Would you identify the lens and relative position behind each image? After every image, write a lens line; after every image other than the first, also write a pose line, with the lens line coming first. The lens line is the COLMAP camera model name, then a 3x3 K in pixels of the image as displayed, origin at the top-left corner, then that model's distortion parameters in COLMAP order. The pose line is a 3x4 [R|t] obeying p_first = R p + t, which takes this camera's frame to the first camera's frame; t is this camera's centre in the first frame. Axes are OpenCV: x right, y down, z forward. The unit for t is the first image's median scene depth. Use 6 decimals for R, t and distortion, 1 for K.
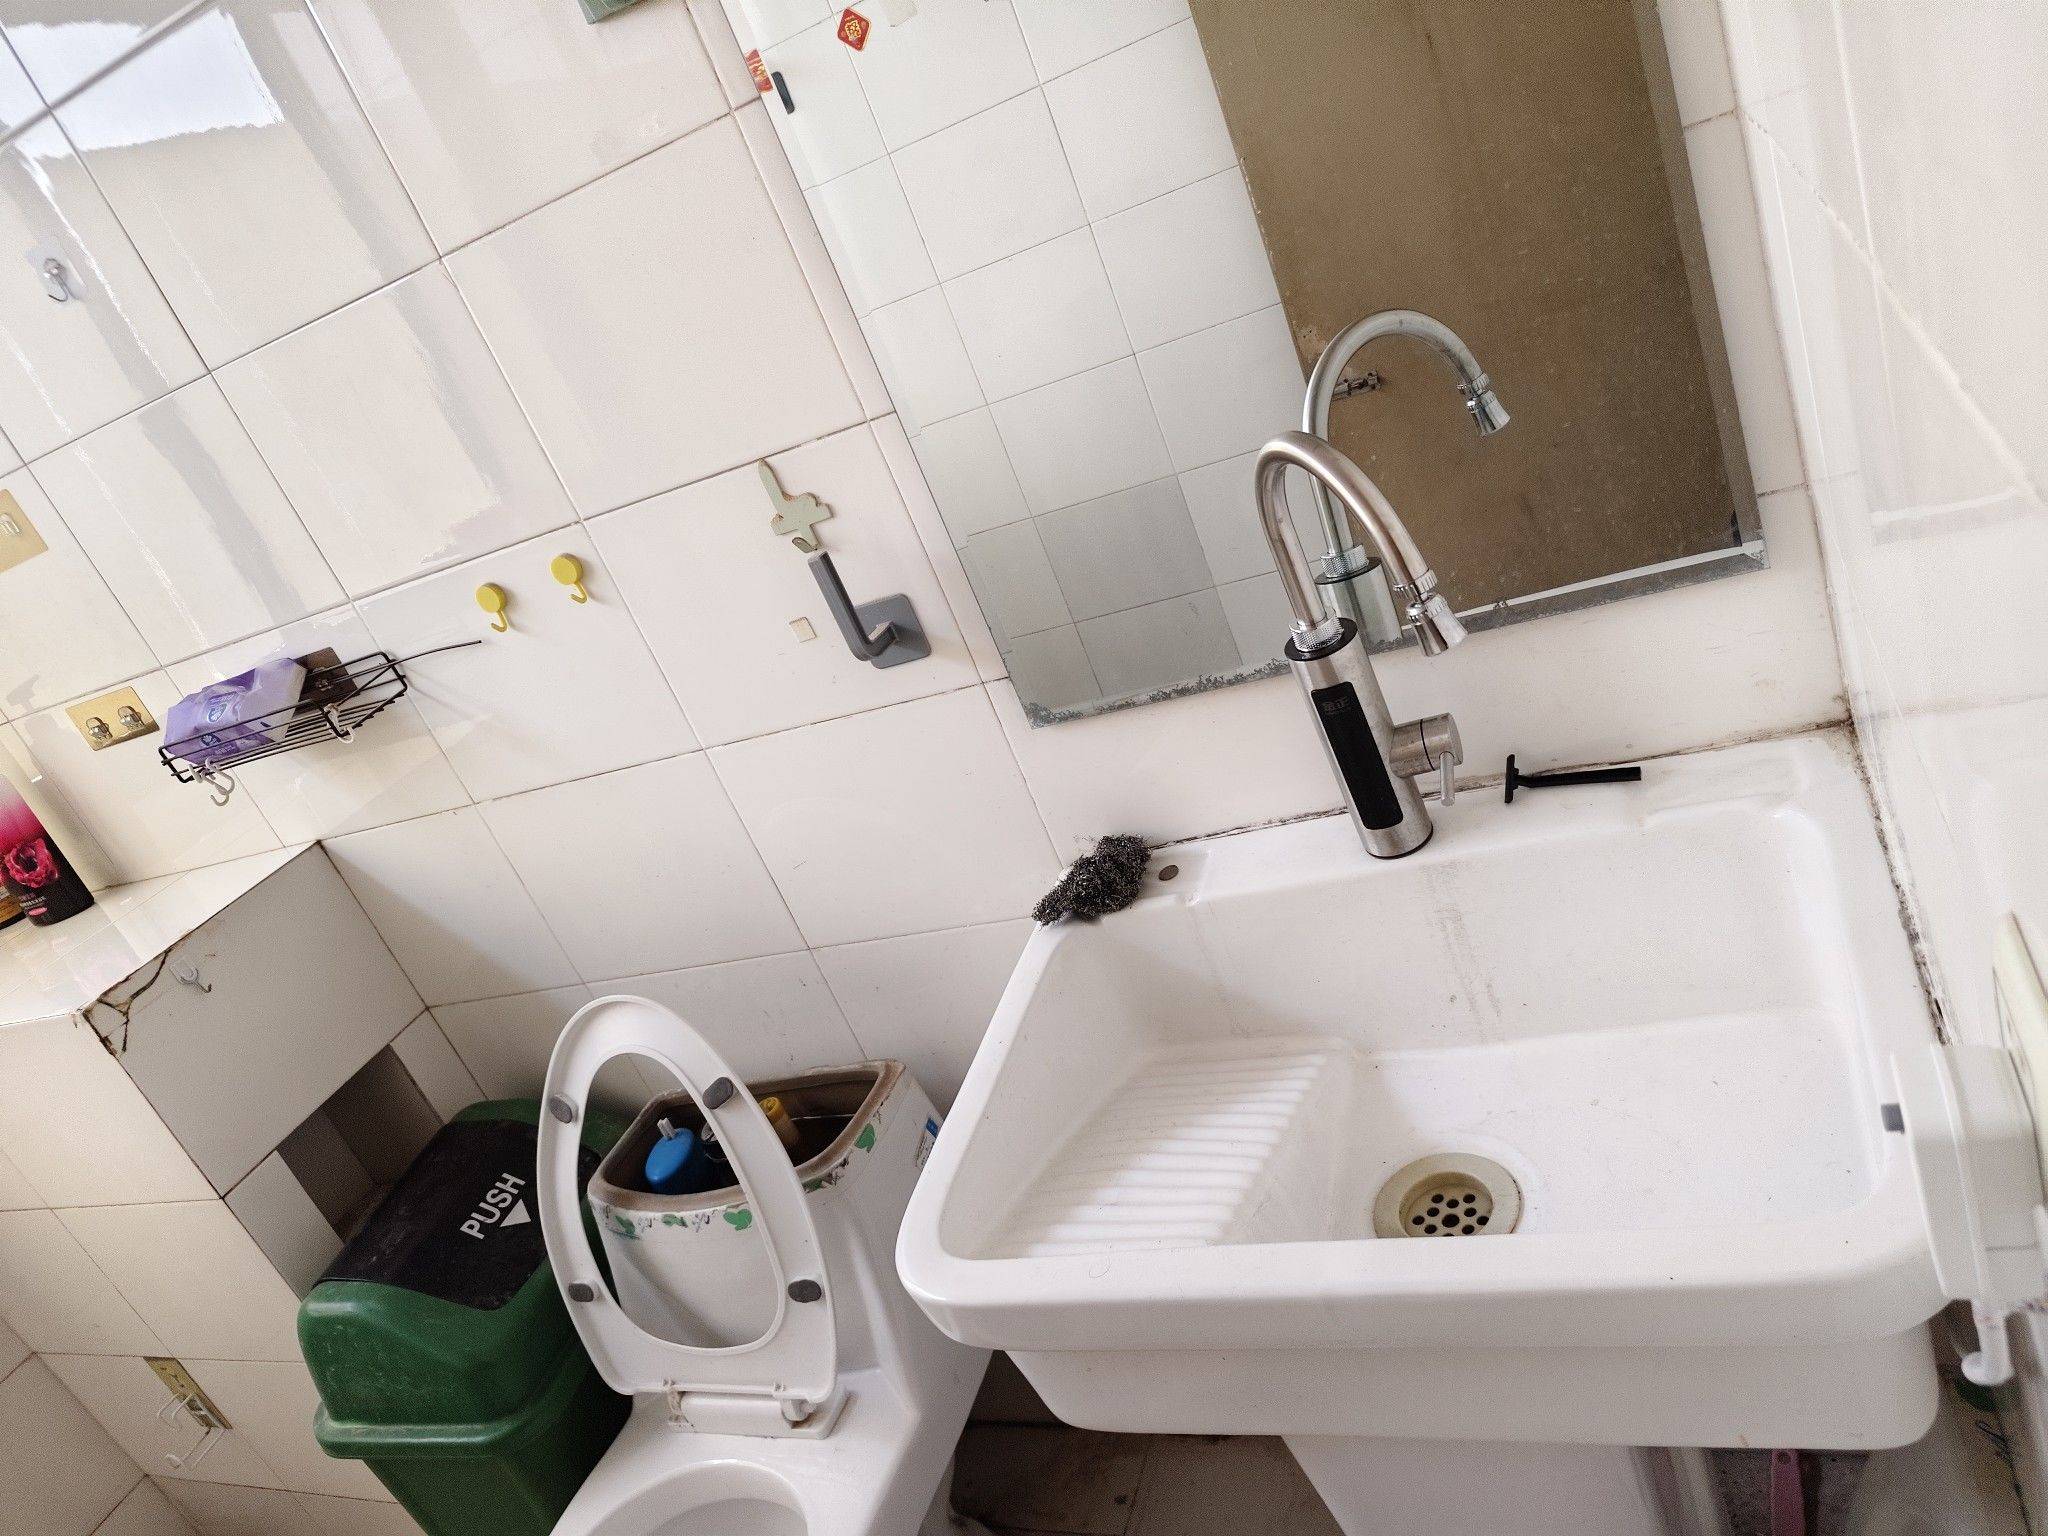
lens RADIAL K [[1395.3, 0, 1022.3], [0, 1395.3, 757.8], [0, 0, 1]] dist [0.054548, -0.072839]
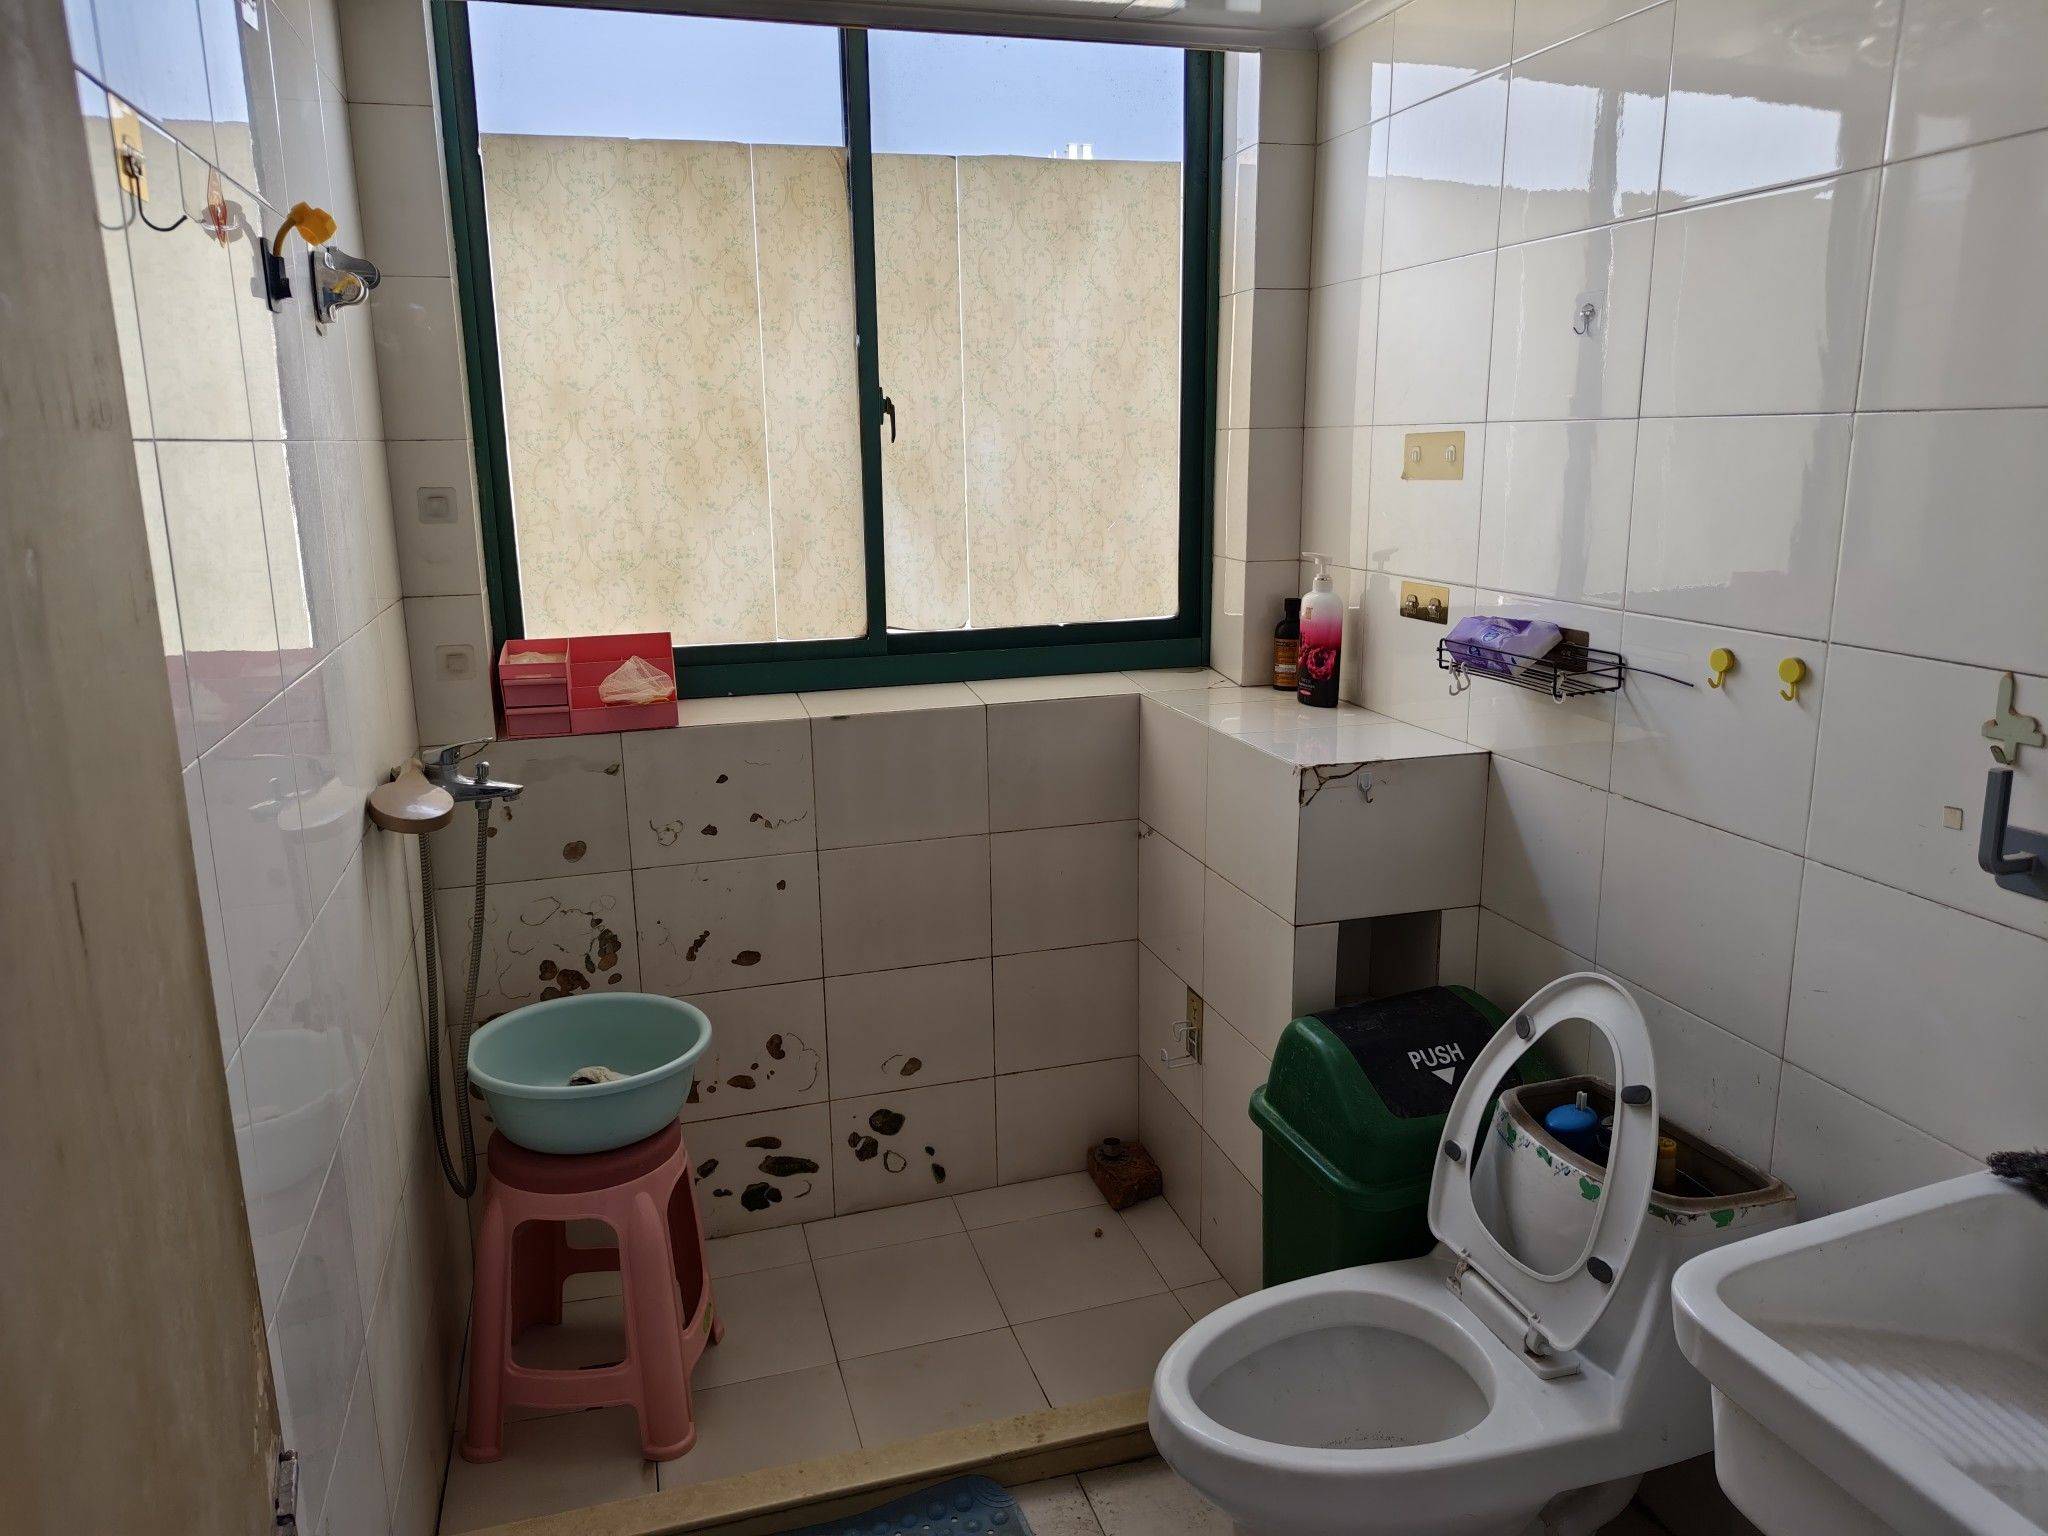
lens RADIAL K [[1395.3, 0, 1022.3], [0, 1395.3, 757.8], [0, 0, 1]] dist [0.054548, -0.072839]
pose [[0.571656, 0.515202, -0.638574, 0.095858], [-0.505765, 0.834098, 0.220187, -0.003898], [0.646074, 0.197097, 0.737388, -0.269109]]
